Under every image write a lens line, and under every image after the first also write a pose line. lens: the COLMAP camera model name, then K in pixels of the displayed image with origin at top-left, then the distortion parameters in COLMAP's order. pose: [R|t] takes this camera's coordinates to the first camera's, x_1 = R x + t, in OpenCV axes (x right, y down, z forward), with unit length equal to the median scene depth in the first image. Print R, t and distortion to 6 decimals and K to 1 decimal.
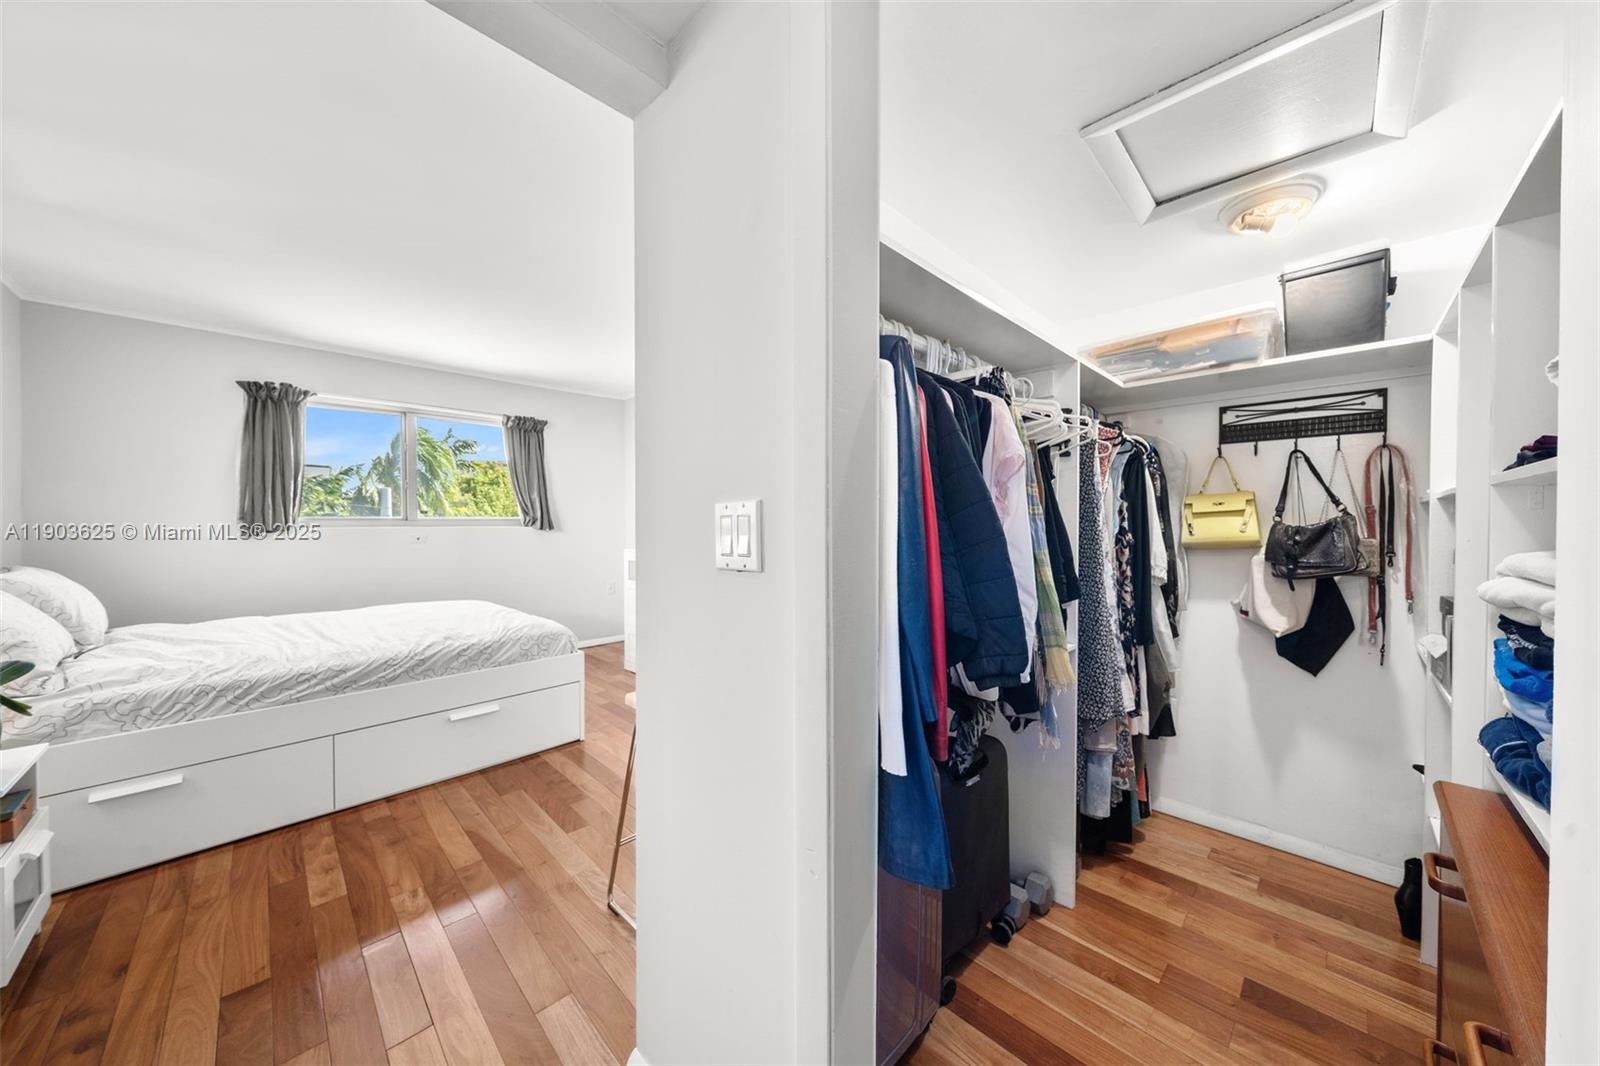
lens RADIAL K [[543.7, 0, 780.5], [0, 543.7, 524.4], [0, 0, 1]] dist [-0.000524, -0.000099]
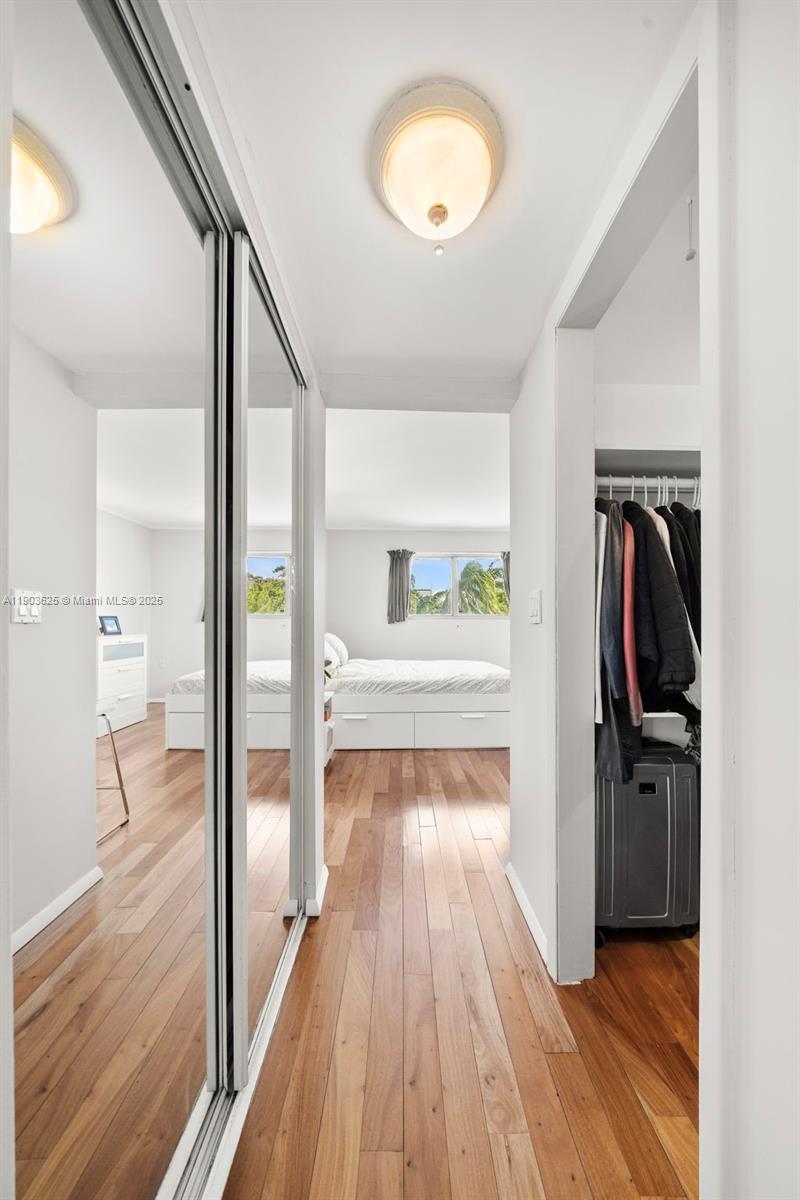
lens RADIAL K [[407.8, 0, 403.4], [0, 407.8, 619.6], [0, 0, 1]] dist [-0.000524, -0.000099]
pose [[0.725987, 0.000888, -0.687707, 0.281759], [-0.009495, 0.999917, -0.008733, 0.039239], [0.687642, 0.012870, 0.725935, -0.227063]]
